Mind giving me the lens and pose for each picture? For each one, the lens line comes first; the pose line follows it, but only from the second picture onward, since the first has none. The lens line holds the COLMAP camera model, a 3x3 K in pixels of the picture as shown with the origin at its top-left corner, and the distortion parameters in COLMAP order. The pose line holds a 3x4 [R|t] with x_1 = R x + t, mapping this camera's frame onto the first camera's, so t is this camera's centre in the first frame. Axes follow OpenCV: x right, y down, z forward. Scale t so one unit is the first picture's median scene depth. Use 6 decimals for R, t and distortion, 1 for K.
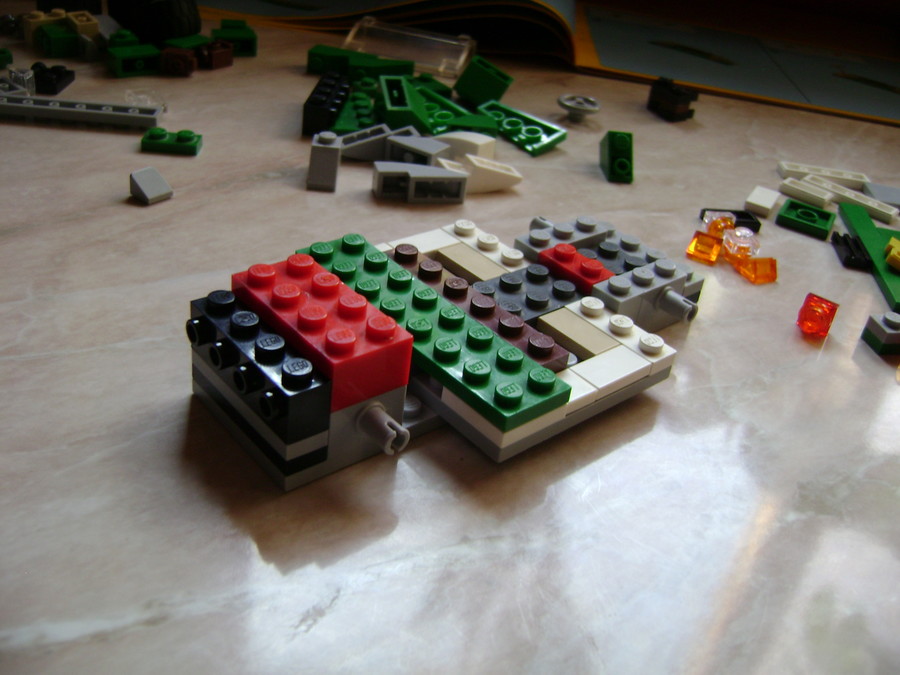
lens RADIAL K [[922.2, 0, 447.9], [0, 922.2, 337.7], [0, 0, 1]] dist [-0.178426, 0.101009]
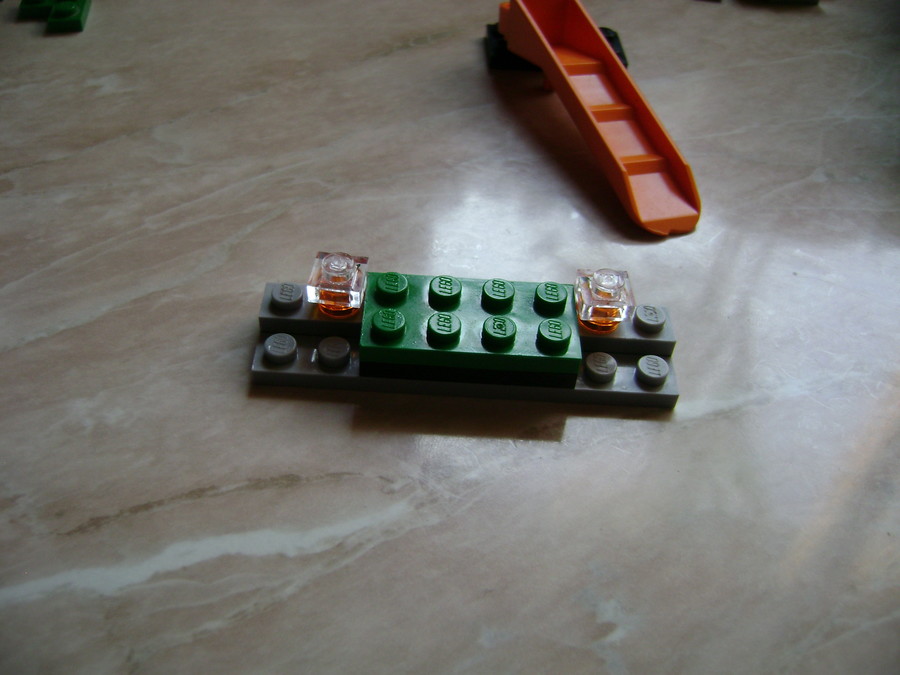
lens RADIAL K [[922.2, 0, 447.9], [0, 922.2, 337.7], [0, 0, 1]] dist [-0.178426, 0.101009]
pose [[0.991753, 0.036427, -0.122874, -0.290596], [-0.009901, 0.977667, 0.209926, 0.001489], [0.127777, -0.206978, 0.969965, -0.071277]]
